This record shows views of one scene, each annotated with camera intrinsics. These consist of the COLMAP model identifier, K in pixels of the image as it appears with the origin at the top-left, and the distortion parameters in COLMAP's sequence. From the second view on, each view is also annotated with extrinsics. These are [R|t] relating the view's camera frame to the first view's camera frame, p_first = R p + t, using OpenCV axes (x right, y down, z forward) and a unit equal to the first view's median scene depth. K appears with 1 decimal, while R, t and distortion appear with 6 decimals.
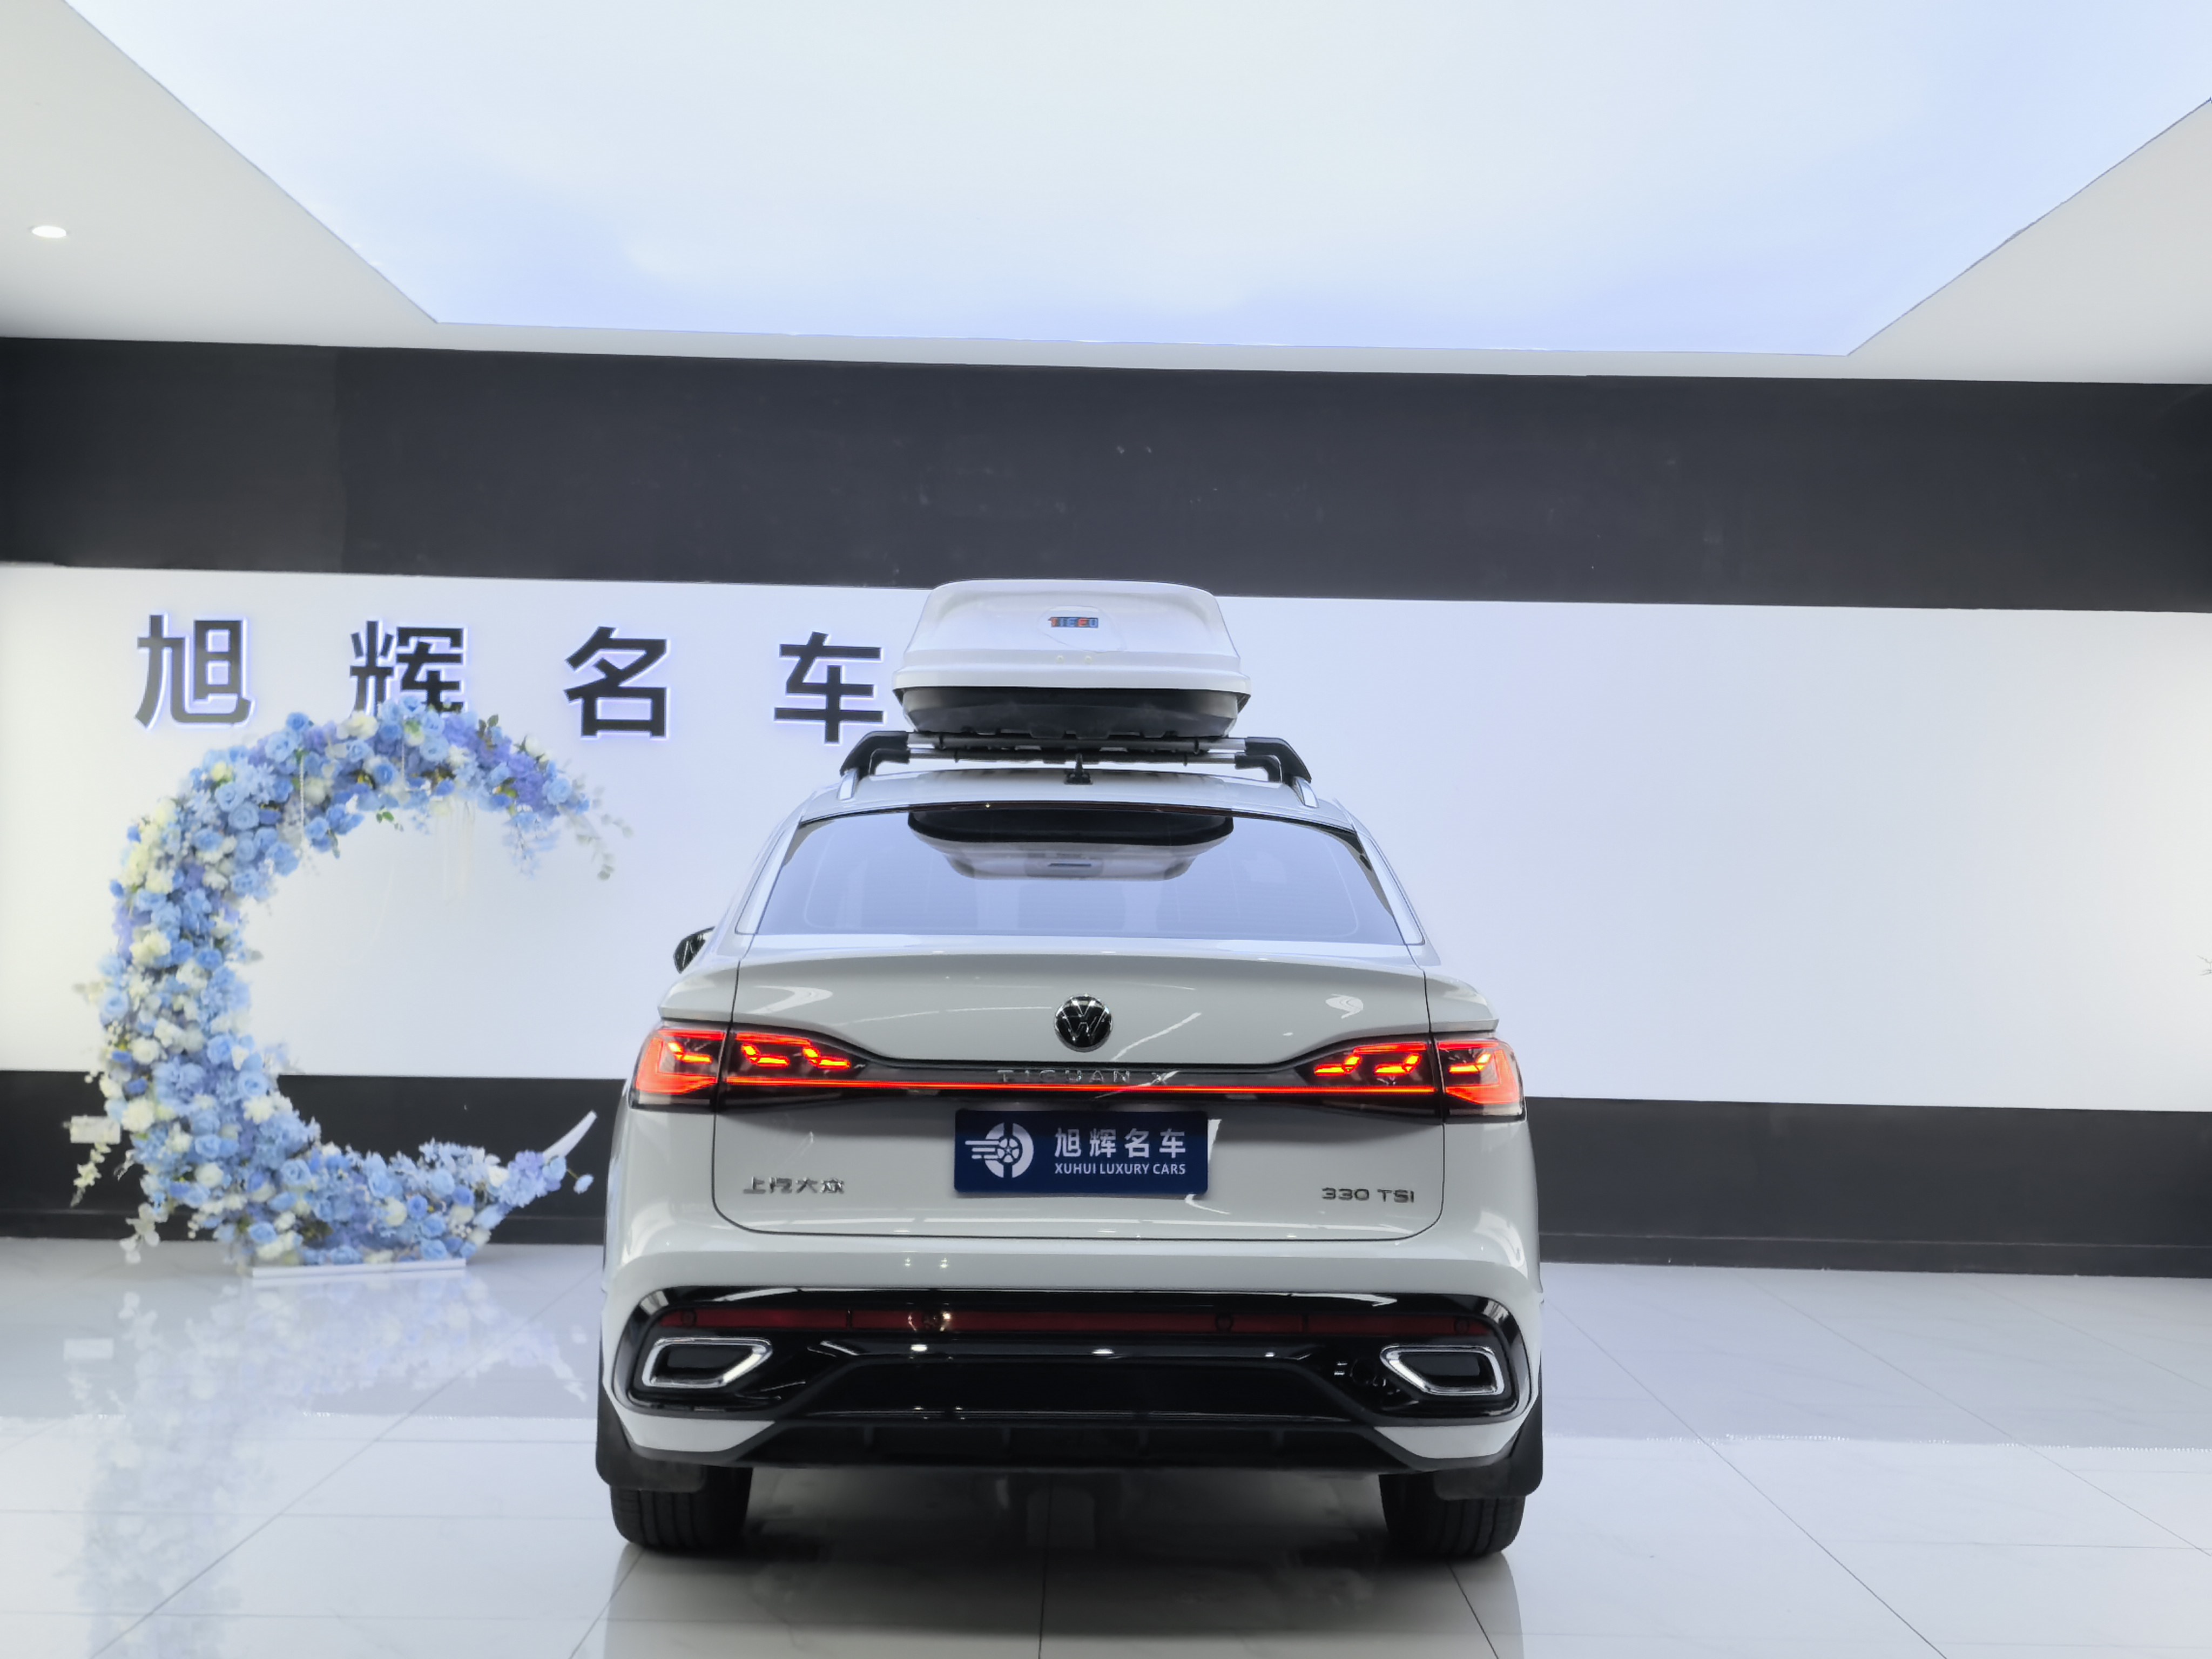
lens RADIAL K [[2773.1, 0, 1117.8], [0, 2773.1, 823.2], [0, 0, 1]] dist [0.100282, 0.000000]
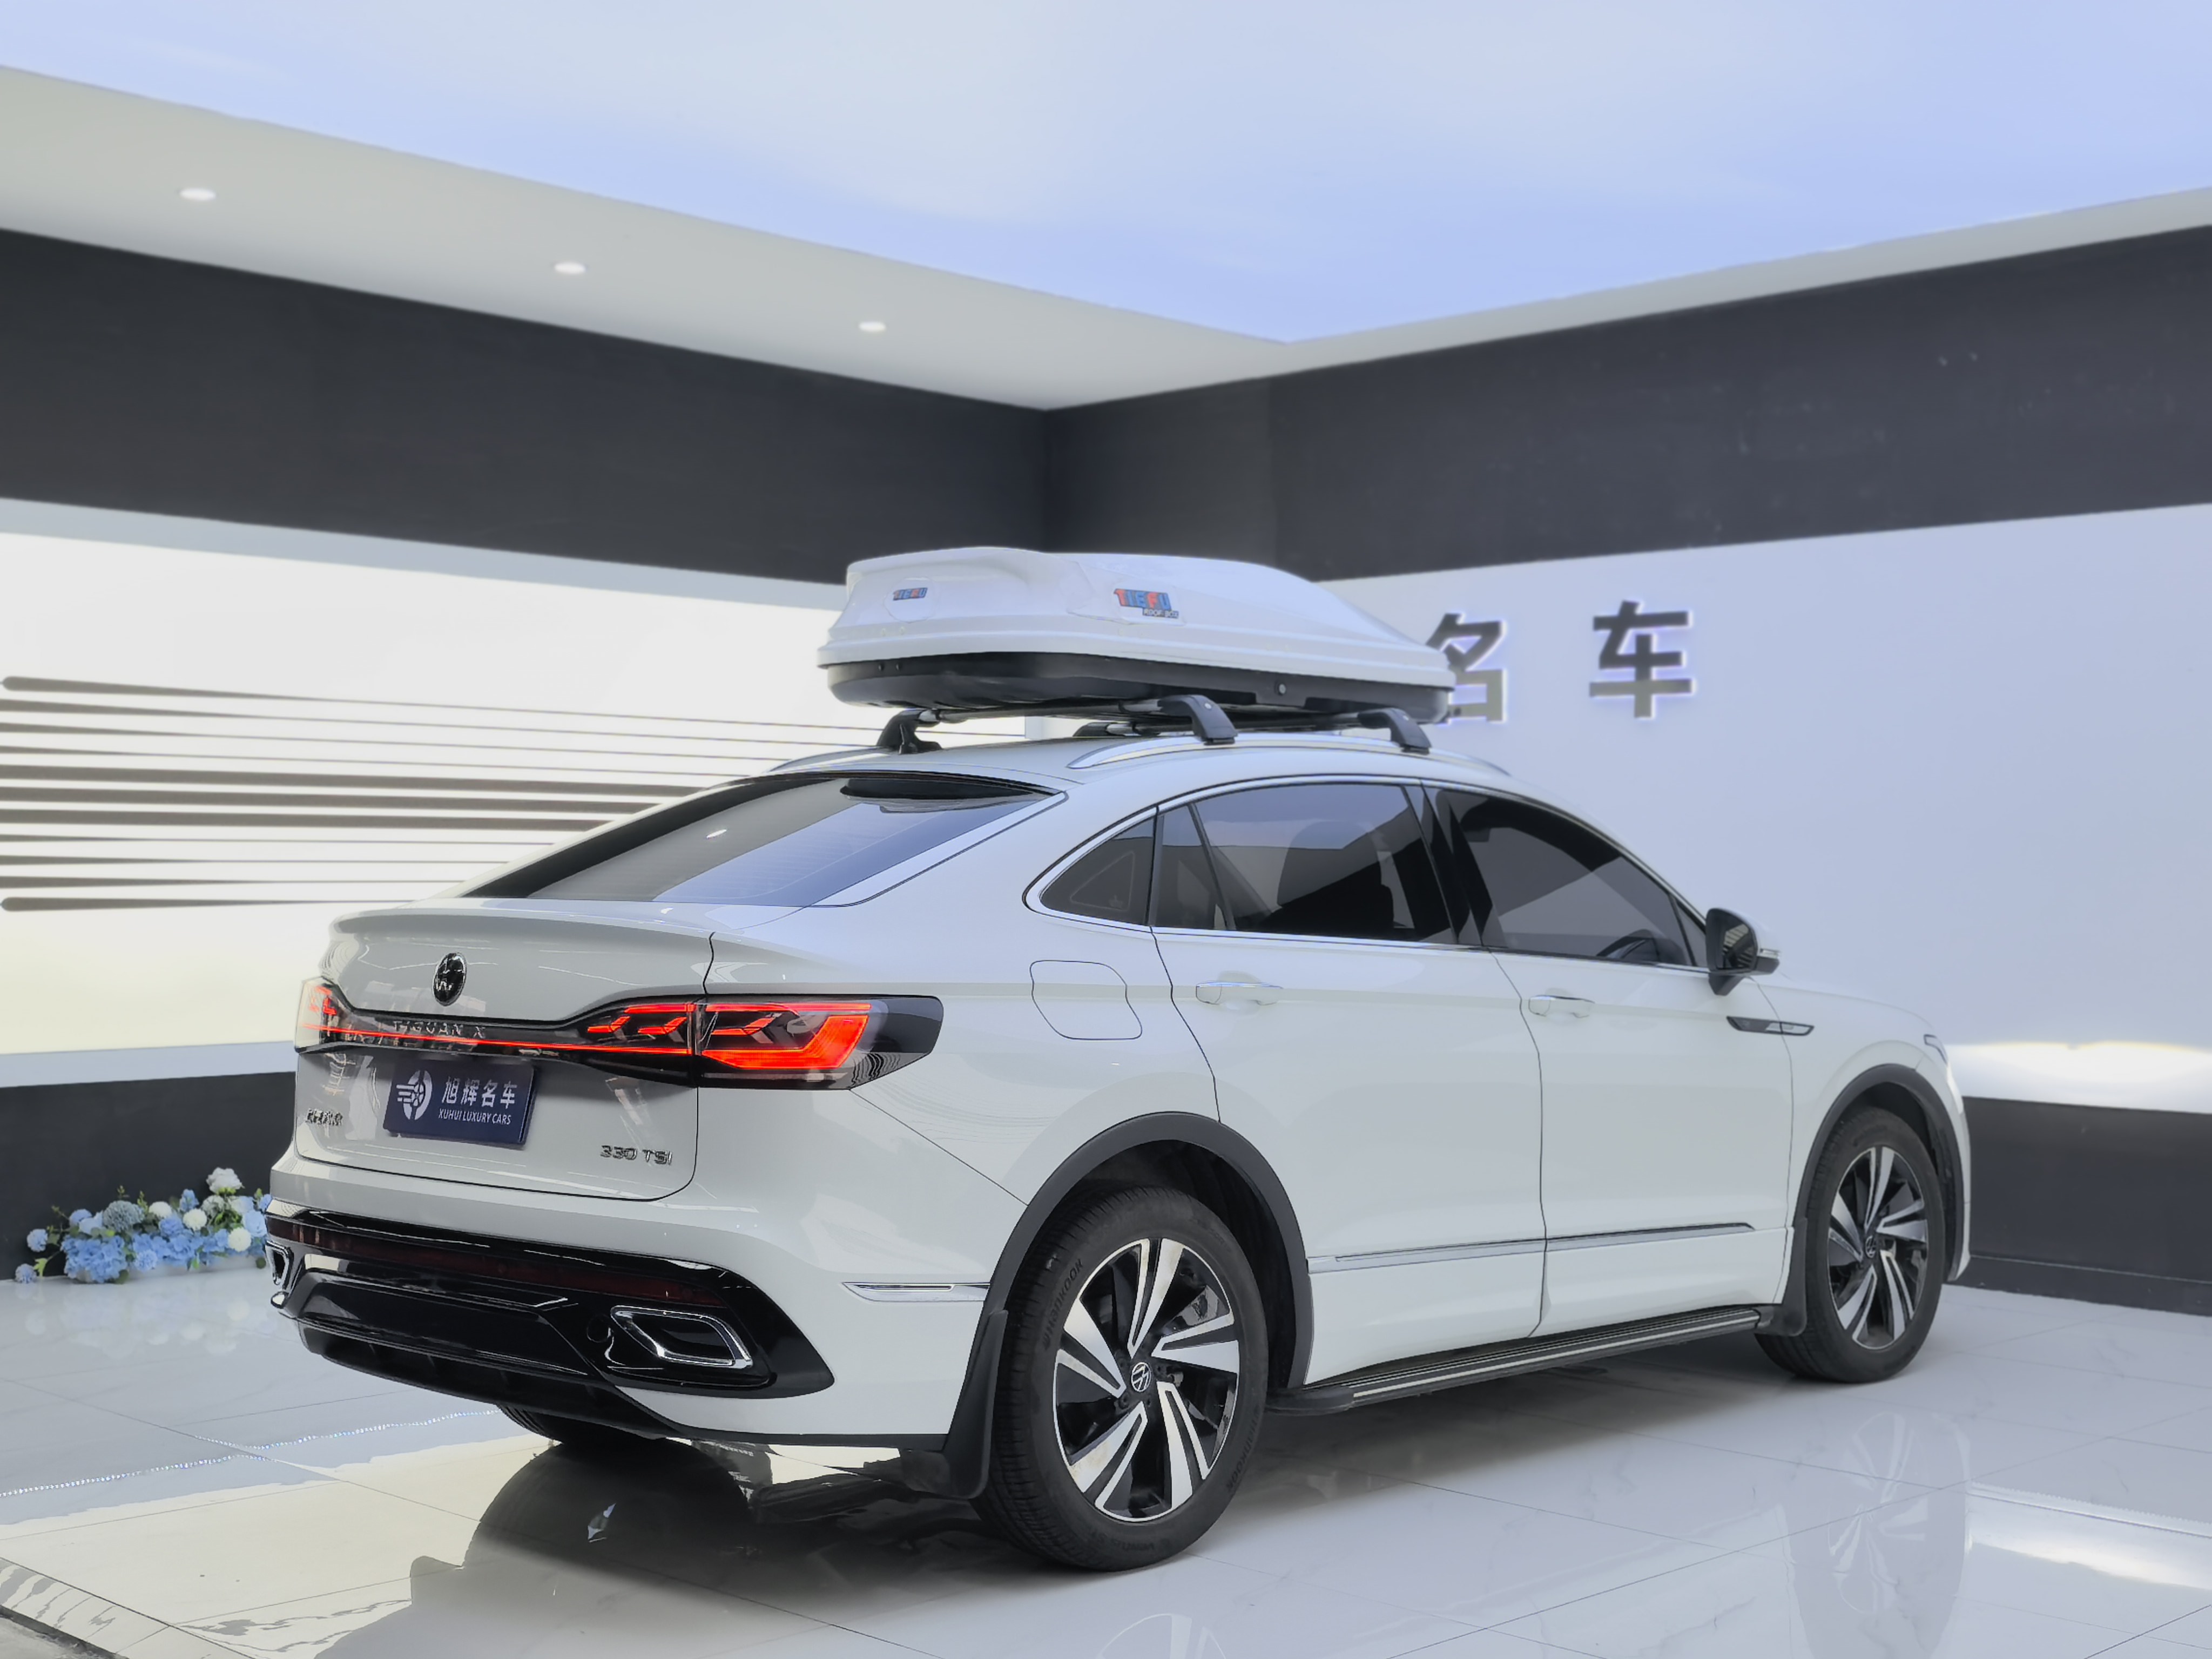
lens RADIAL K [[2773.1, 0, 1122.5], [0, 2773.1, 836.0], [0, 0, 1]] dist [0.100282, 0.000000]
pose [[0.714524, -0.022436, -0.699251, 0.916558], [0.024454, 0.999676, -0.007088, 0.030355], [0.699184, -0.012035, 0.714841, 0.406072]]
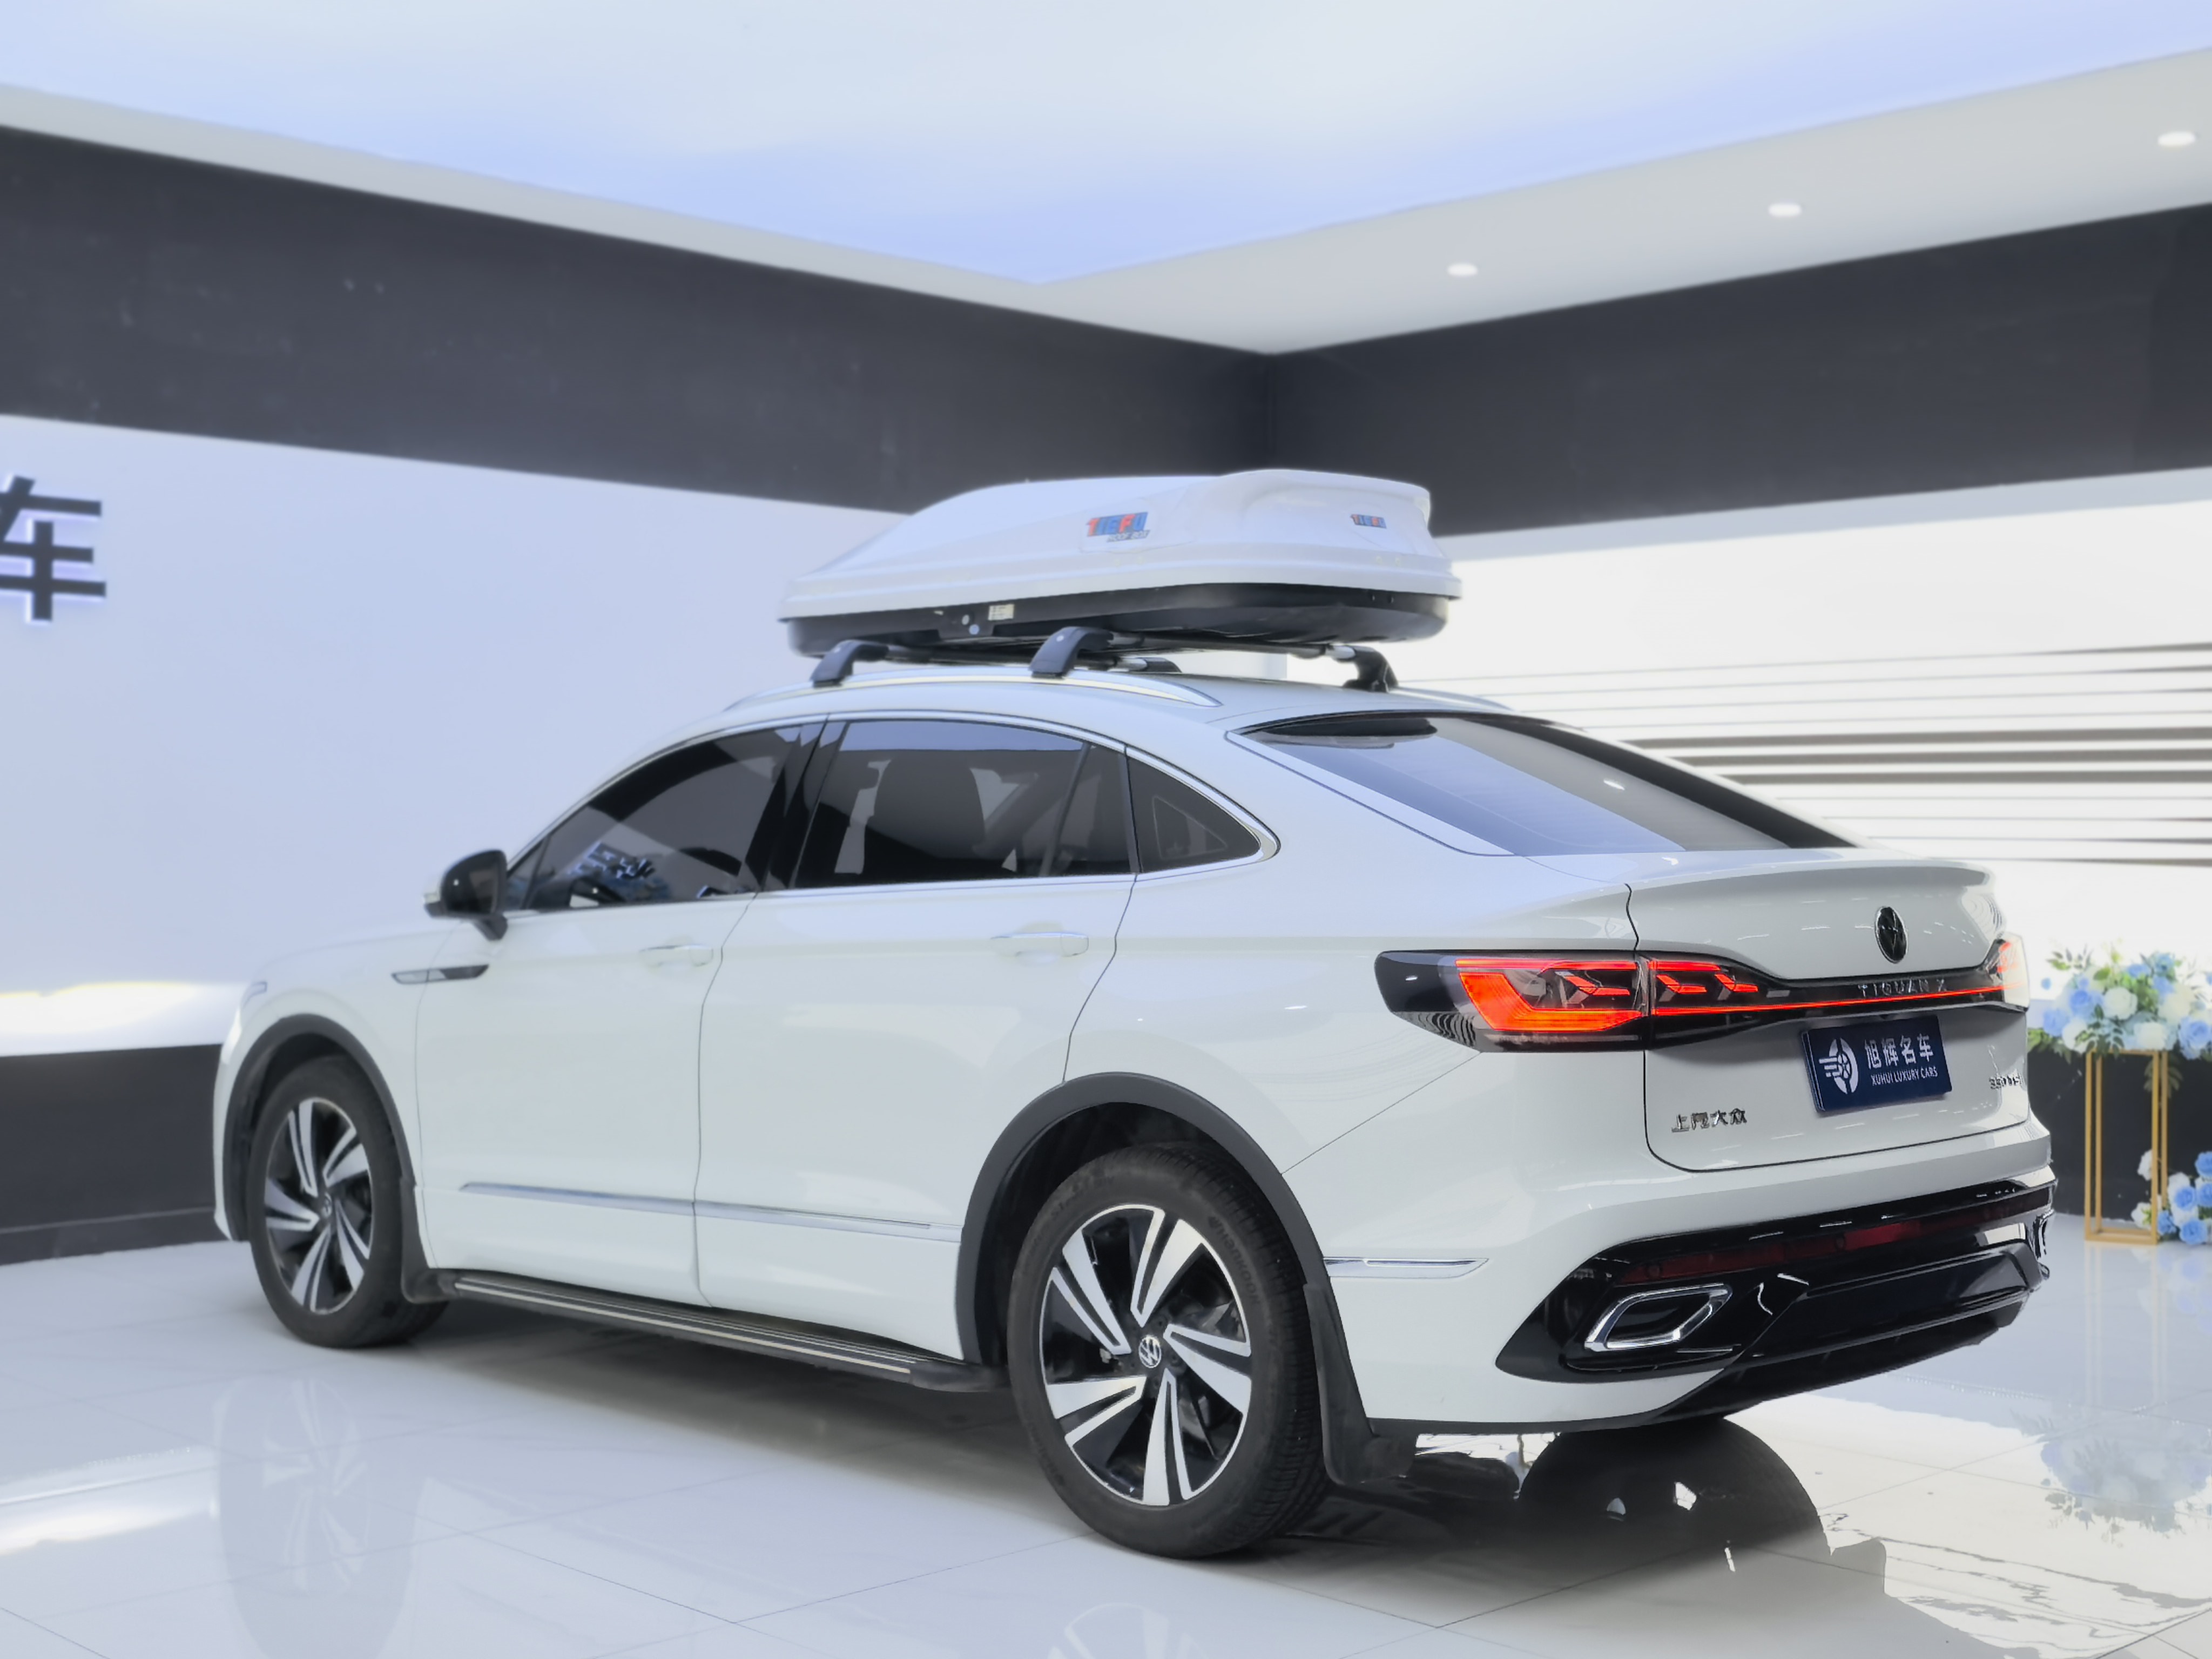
lens RADIAL K [[2773.1, 0, 1101.1], [0, 2773.1, 872.5], [0, 0, 1]] dist [0.100282, 0.000000]
pose [[0.730783, -0.028336, 0.682021, -0.902146], [-0.007395, 0.998751, 0.049419, 0.001371], [-0.682570, -0.041158, 0.729661, 0.449642]]
